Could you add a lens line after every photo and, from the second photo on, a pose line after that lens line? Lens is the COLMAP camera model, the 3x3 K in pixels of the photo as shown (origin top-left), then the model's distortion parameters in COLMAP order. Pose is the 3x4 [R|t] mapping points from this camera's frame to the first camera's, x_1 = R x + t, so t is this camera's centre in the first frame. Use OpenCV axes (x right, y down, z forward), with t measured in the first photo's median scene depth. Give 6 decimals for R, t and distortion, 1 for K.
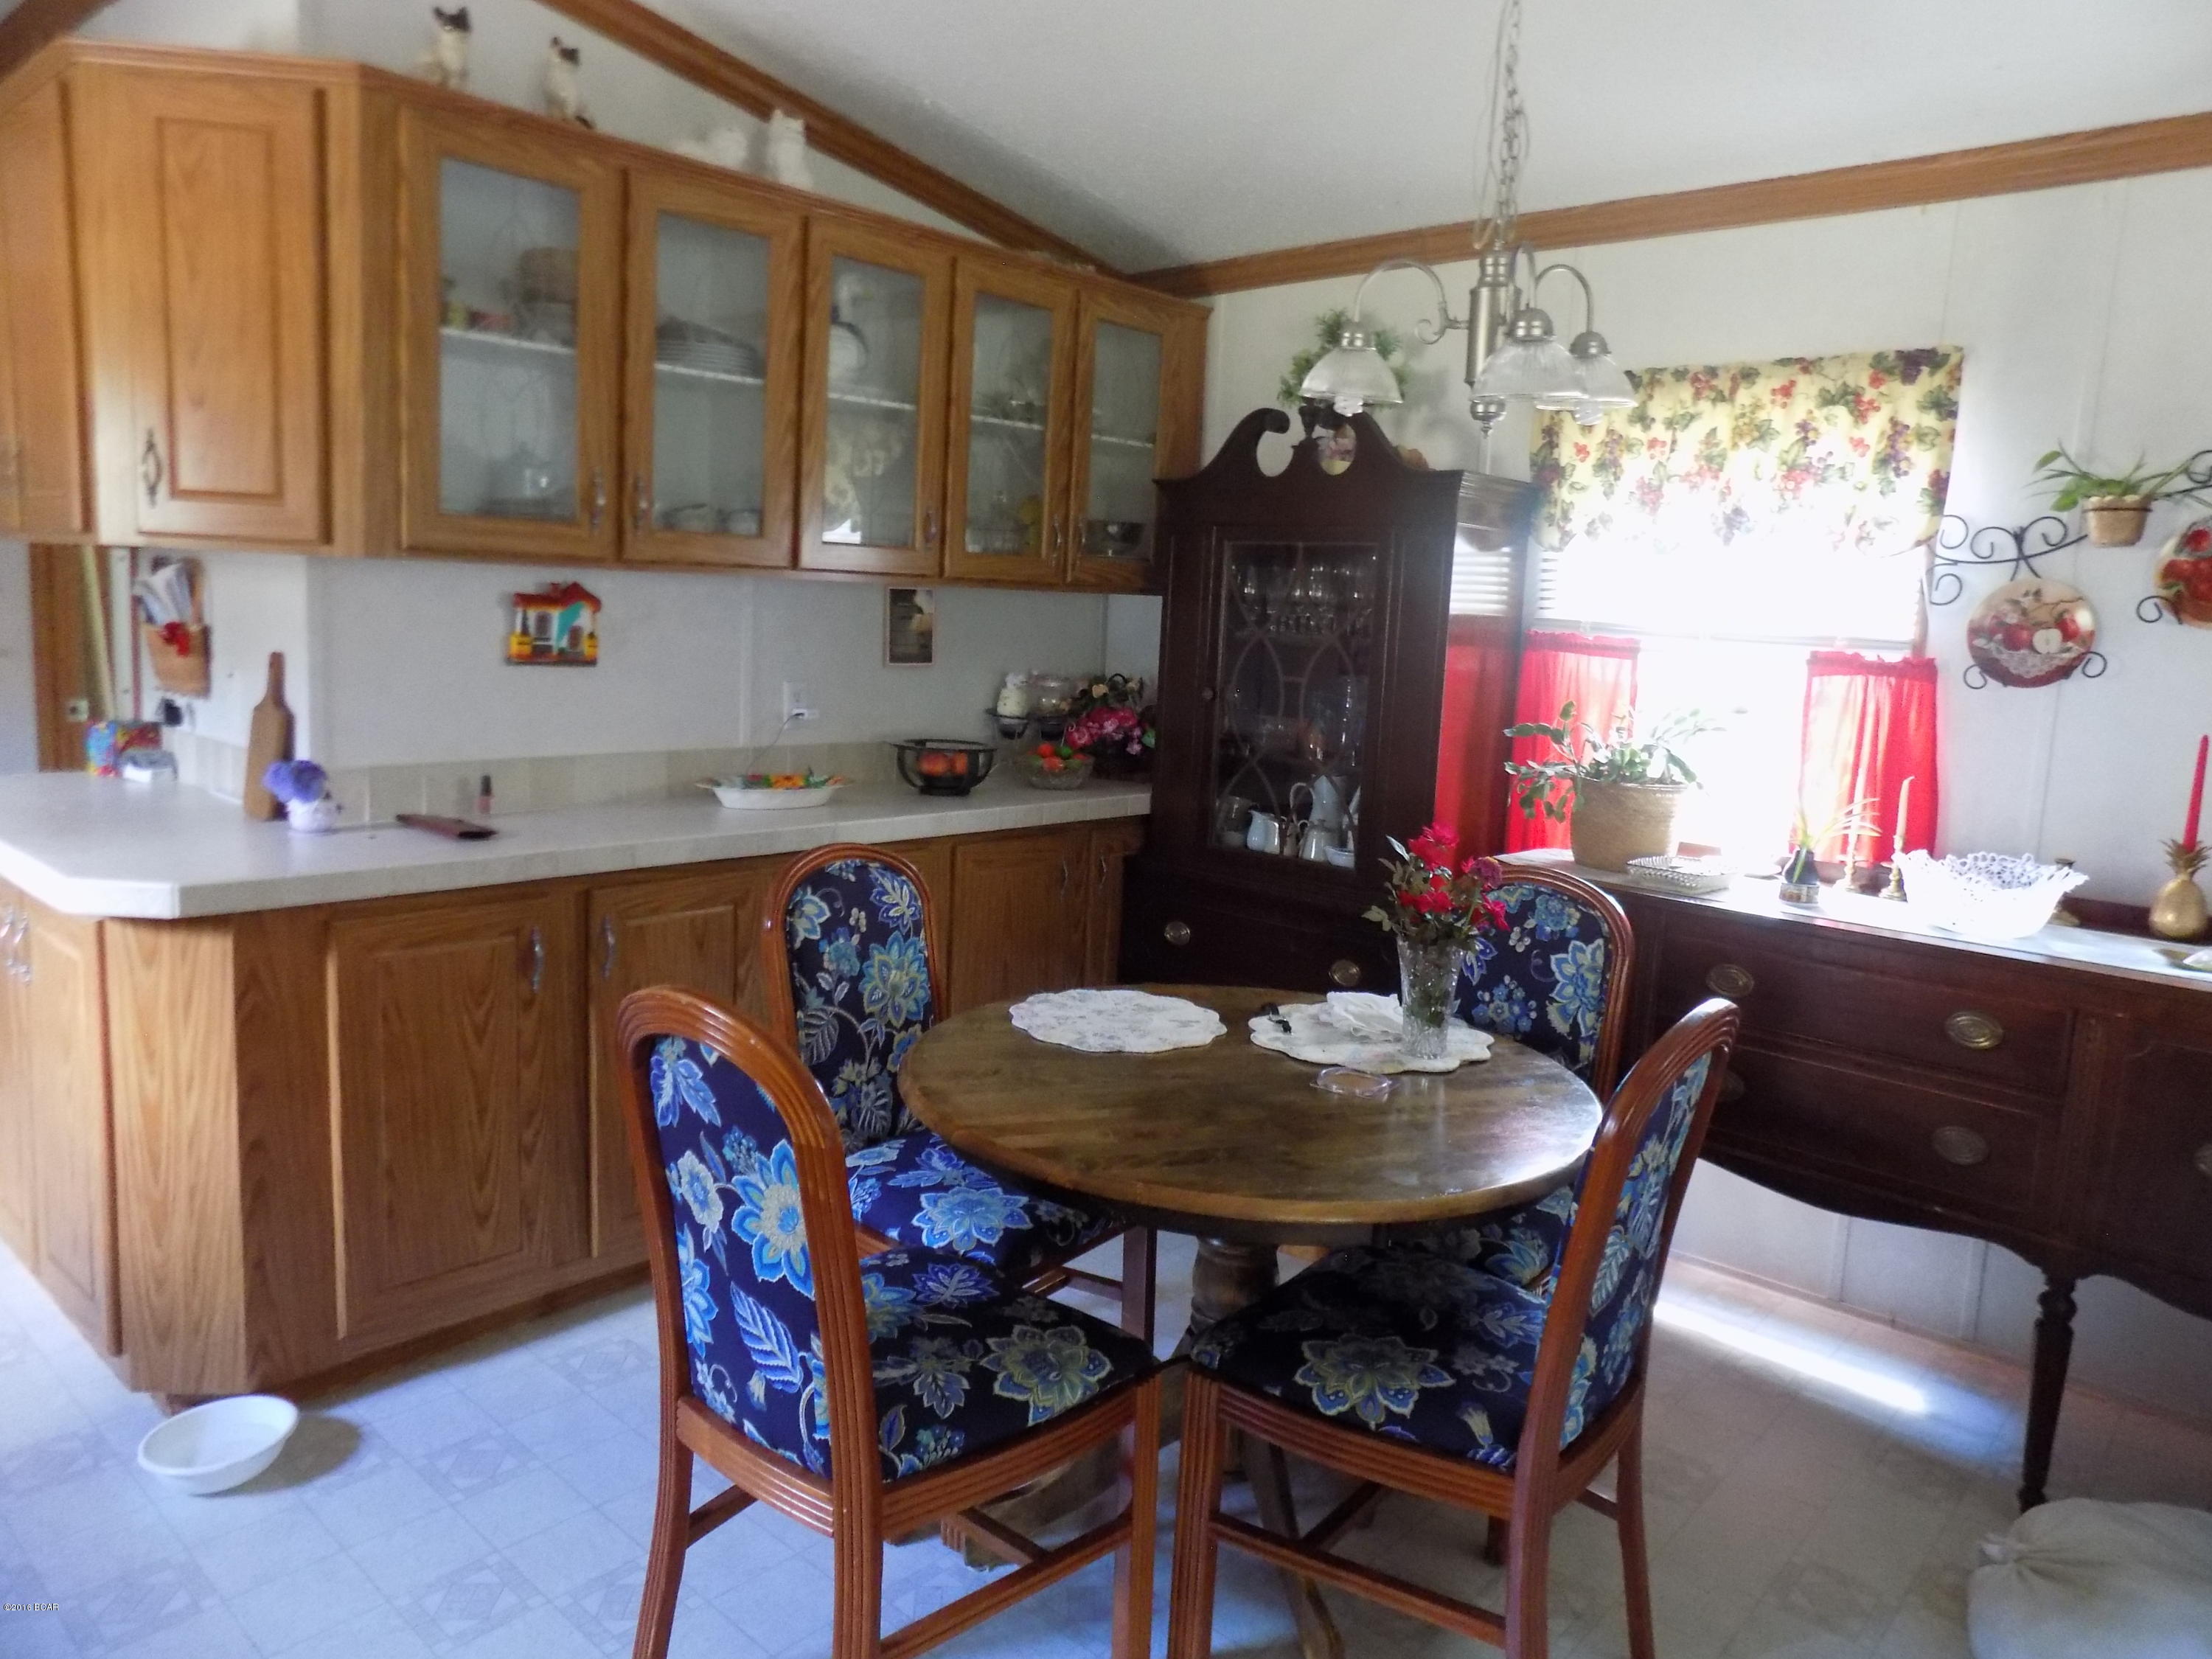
lens RADIAL K [[1496.9, 0, 1129.9], [0, 1496.9, 812.5], [0, 0, 1]] dist [-0.079593, 0.091176]
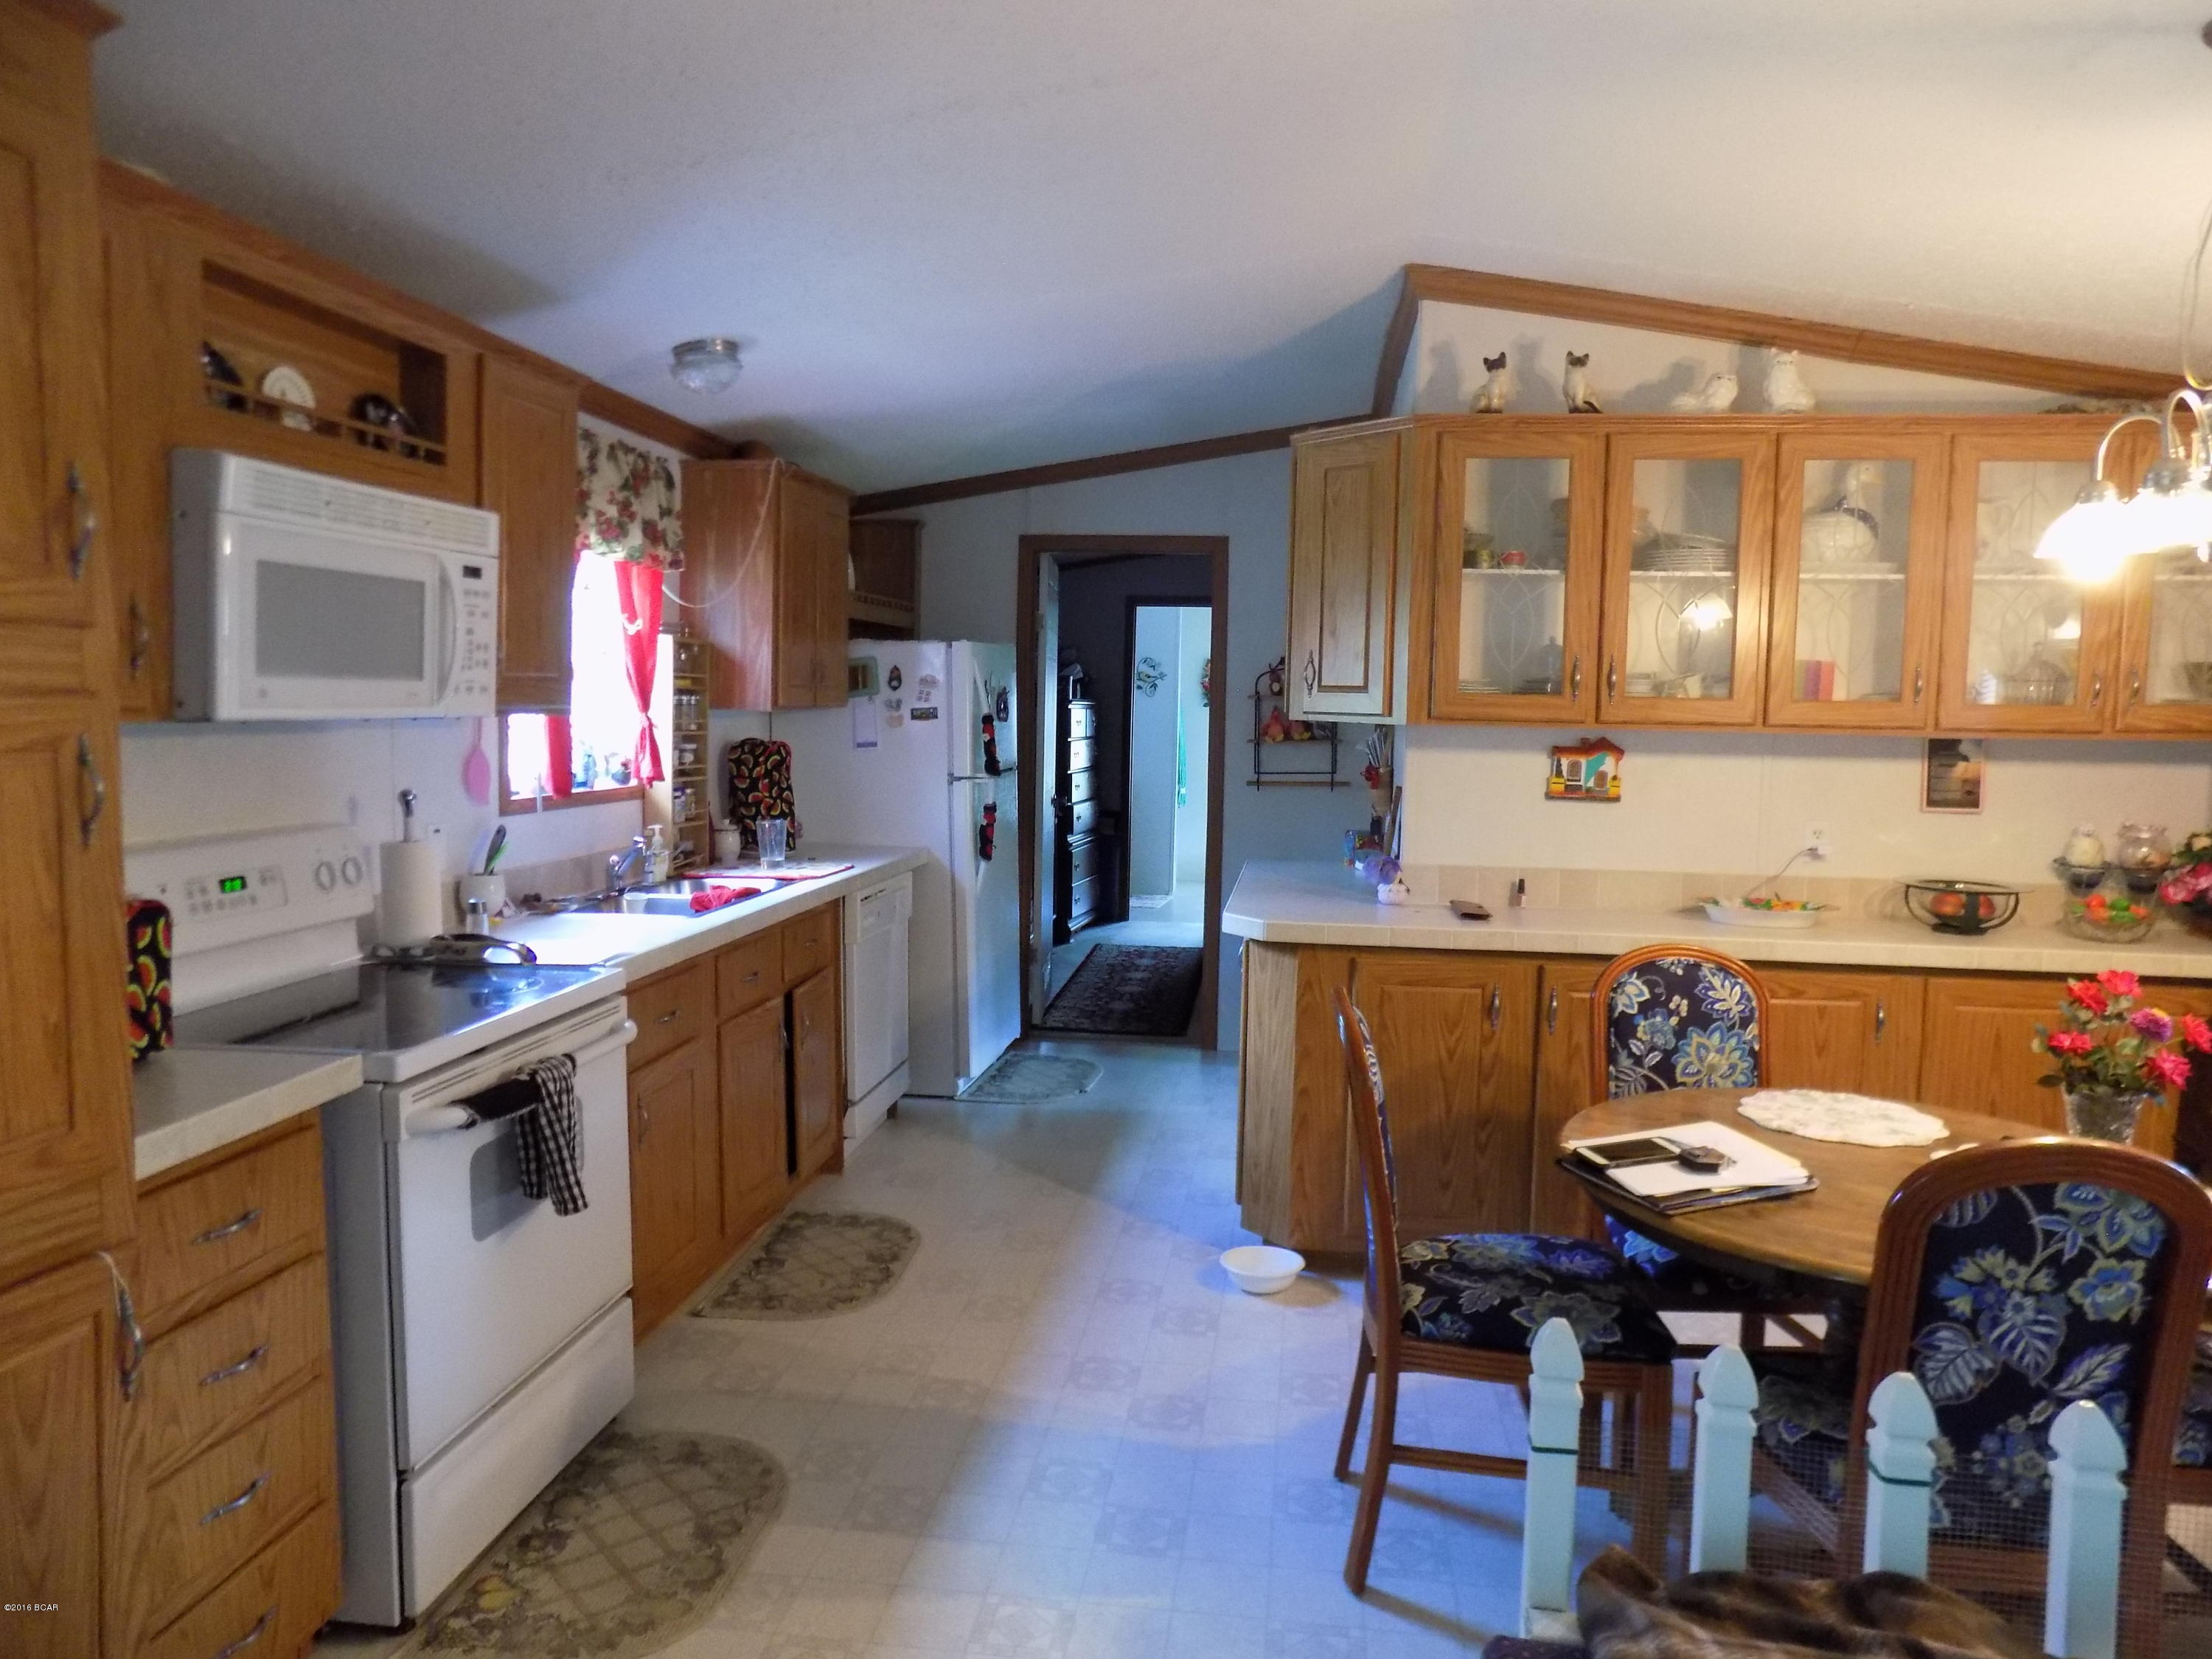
lens RADIAL K [[1496.9, 0, 1129.9], [0, 1496.9, 812.5], [0, 0, 1]] dist [-0.079593, 0.091176]
pose [[0.565121, 0.024643, -0.824640, 0.572022], [-0.105419, 0.993517, -0.042554, 0.012600], [0.818245, 0.110981, 0.564055, -0.091431]]
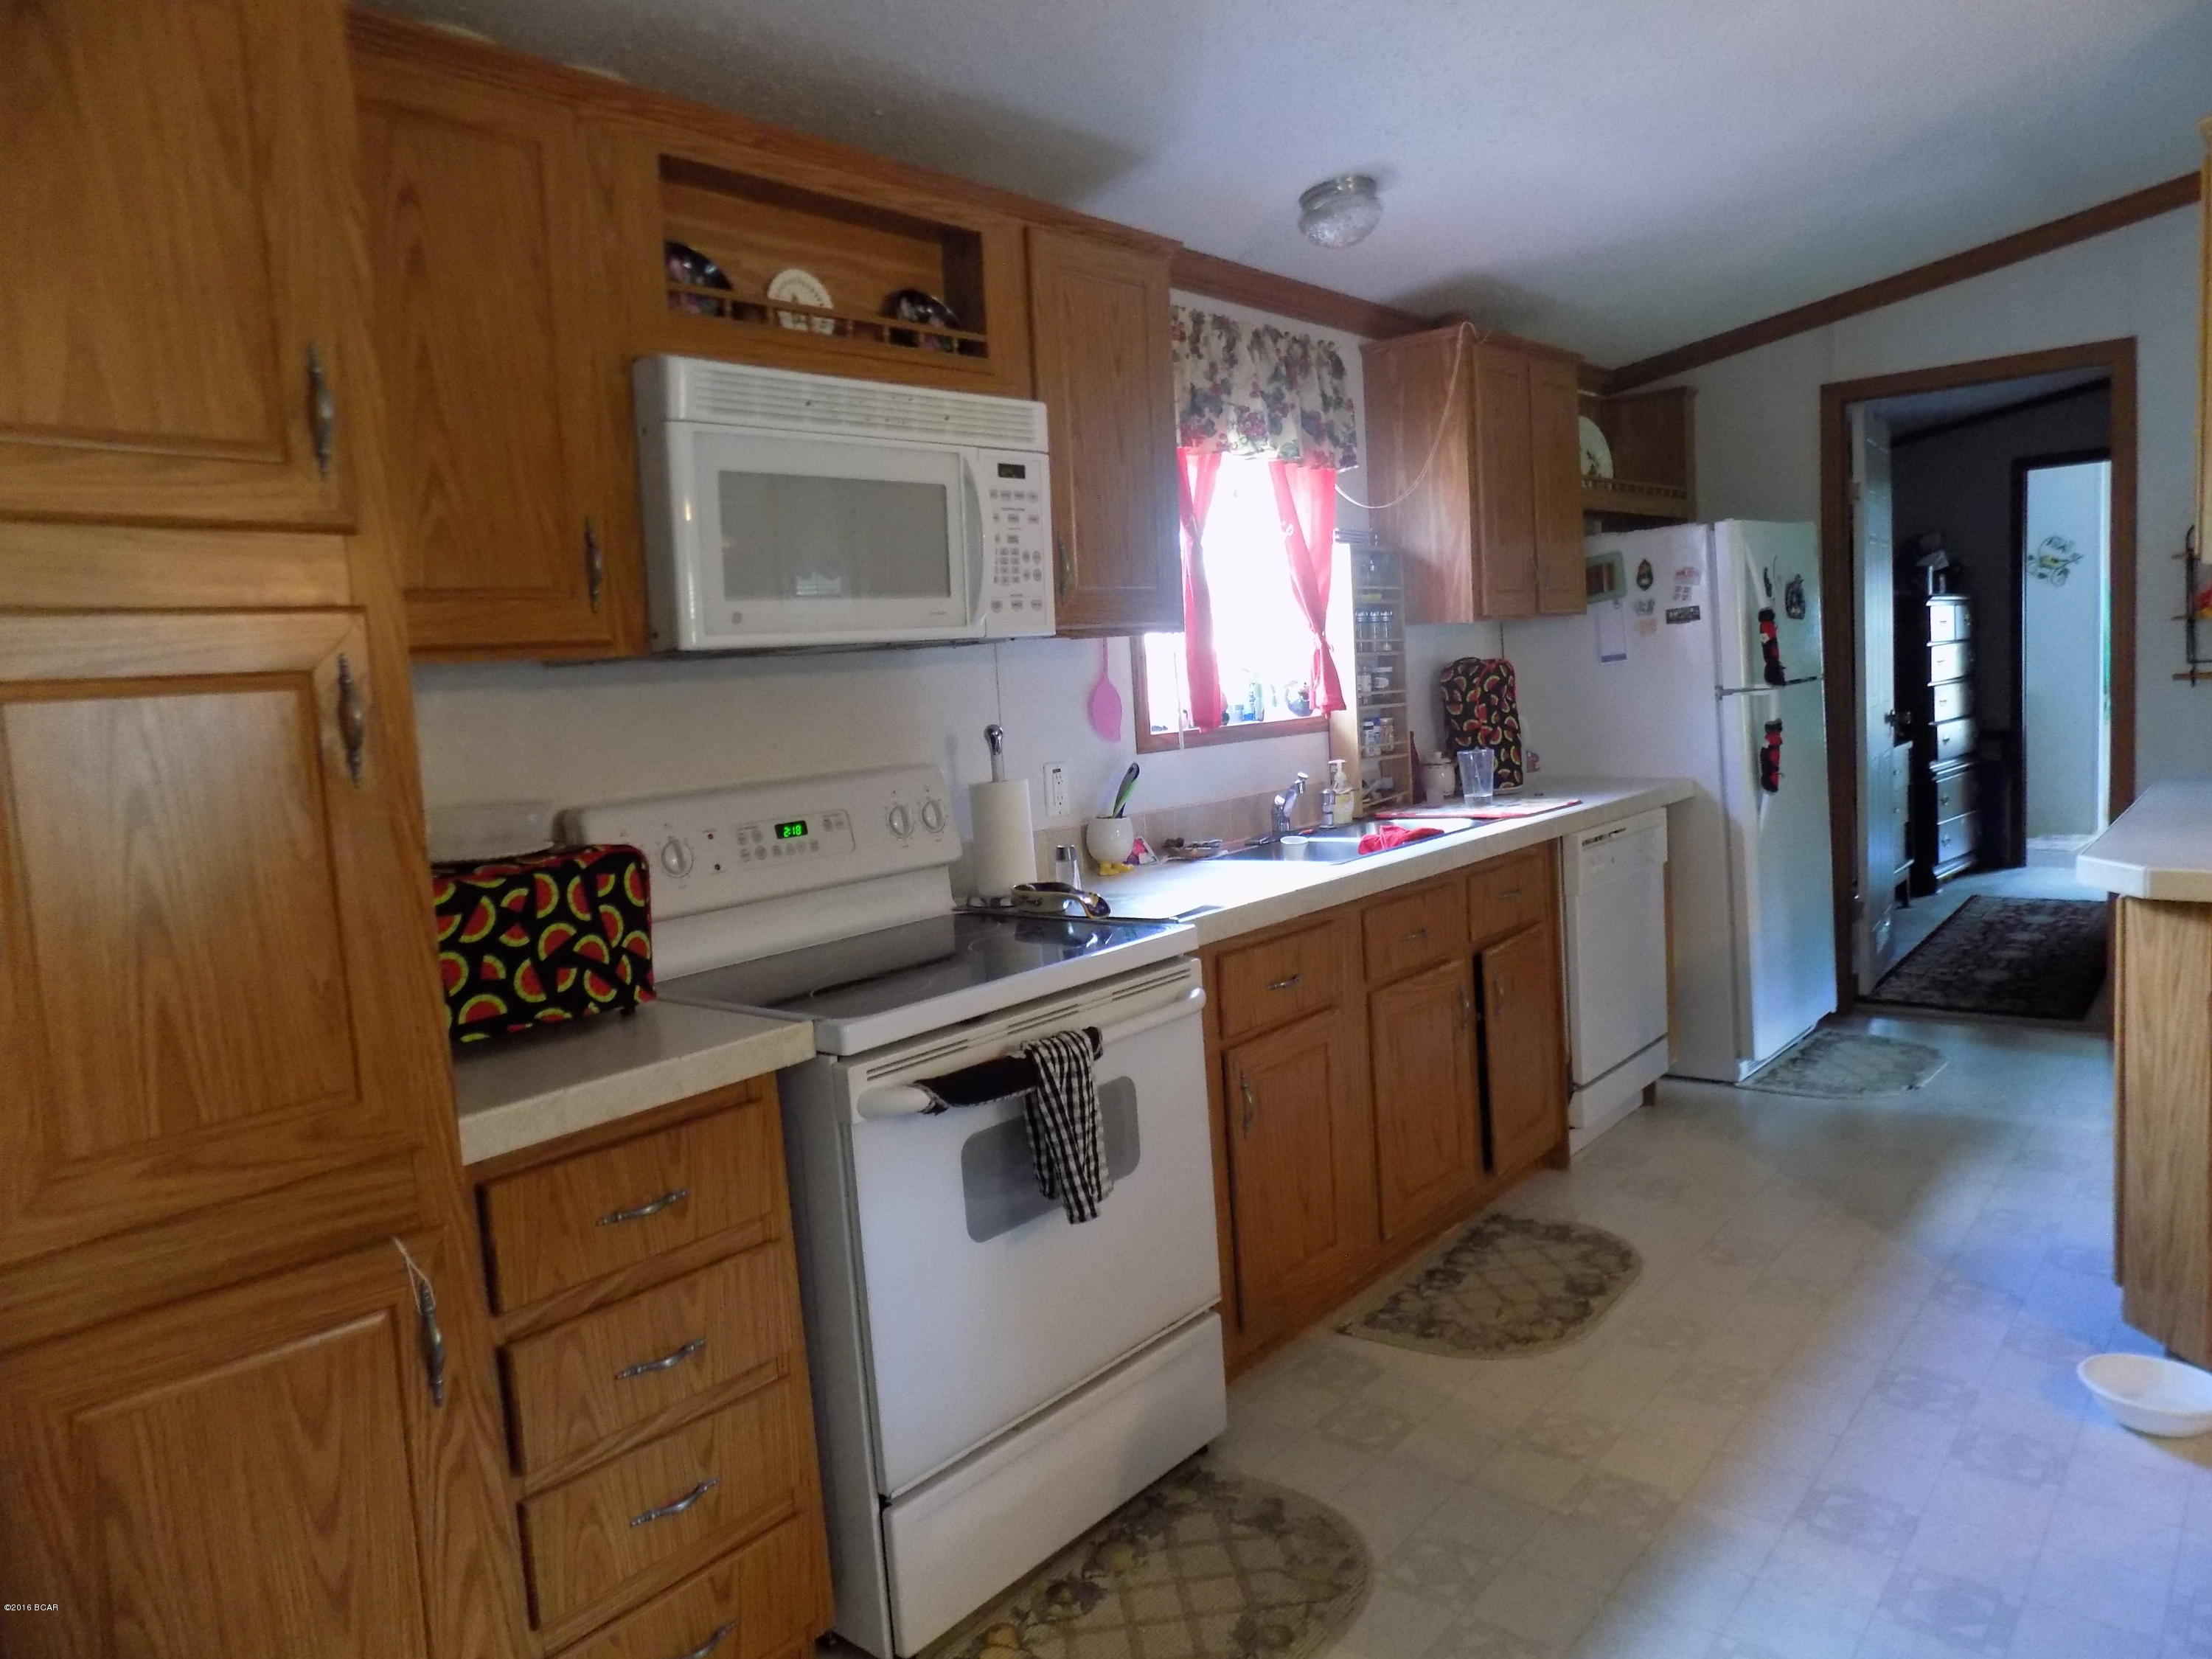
lens RADIAL K [[1496.9, 0, 1129.9], [0, 1496.9, 812.5], [0, 0, 1]] dist [-0.079593, 0.091176]
pose [[0.027700, 0.048141, -0.998456, 0.370899], [-0.074191, 0.996184, 0.045973, 0.011218], [0.996859, 0.072803, 0.031165, 0.167967]]
